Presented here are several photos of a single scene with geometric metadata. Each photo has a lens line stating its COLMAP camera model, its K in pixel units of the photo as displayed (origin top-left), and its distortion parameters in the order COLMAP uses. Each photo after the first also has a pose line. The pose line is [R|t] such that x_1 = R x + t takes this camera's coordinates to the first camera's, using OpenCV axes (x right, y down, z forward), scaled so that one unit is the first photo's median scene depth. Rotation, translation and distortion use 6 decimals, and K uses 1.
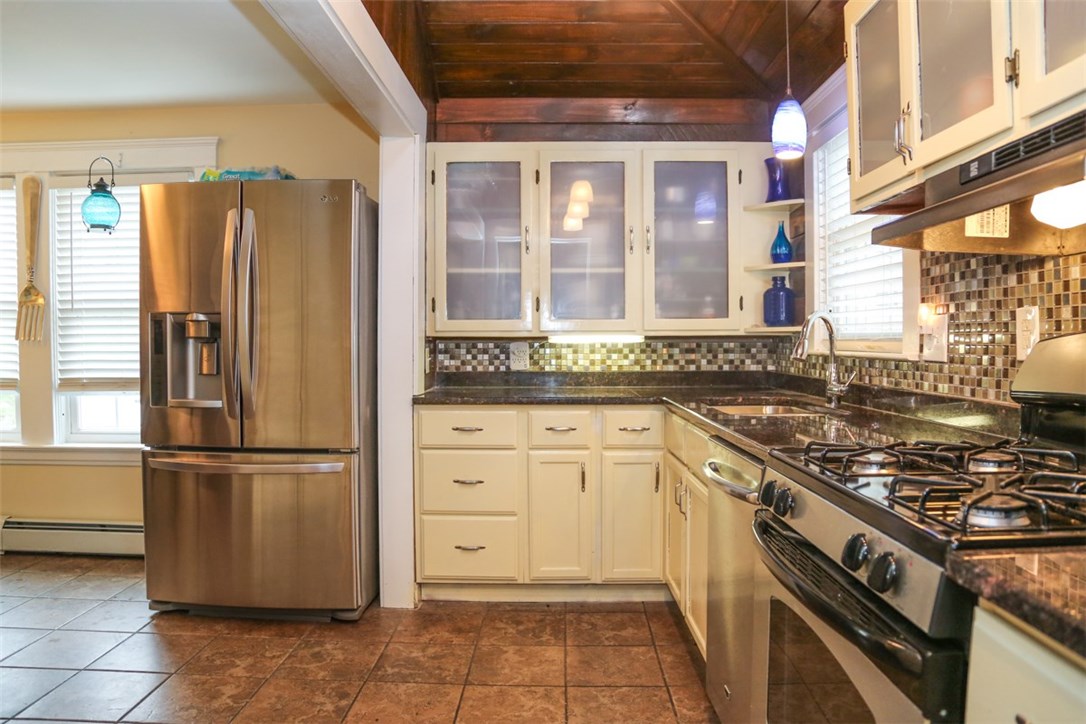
lens RADIAL K [[731.9, 0, 543.2], [0, 731.9, 360.2], [0, 0, 1]] dist [-0.124546, 0.068221]
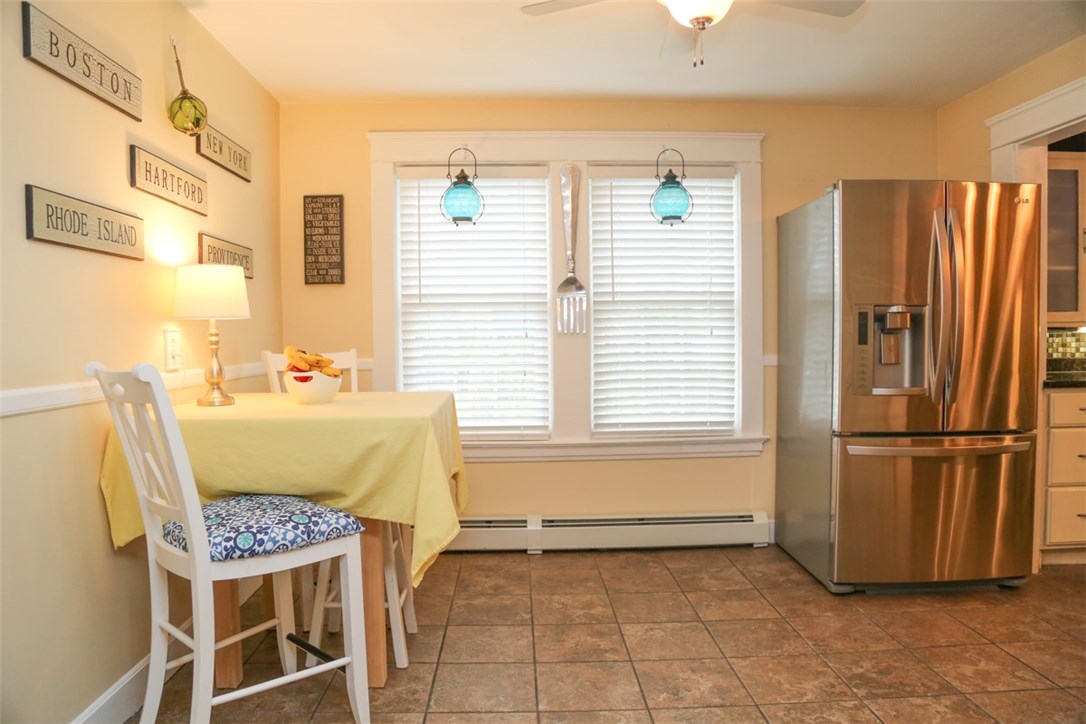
lens RADIAL K [[699.3, 0, 545.4], [0, 699.3, 369.0], [0, 0, 1]] dist [-0.108141, 0.051091]
pose [[0.997769, -0.015085, 0.065027, -0.849284], [0.013645, 0.999653, 0.022533, -0.001792], [-0.065345, -0.021596, 0.997629, 0.027836]]
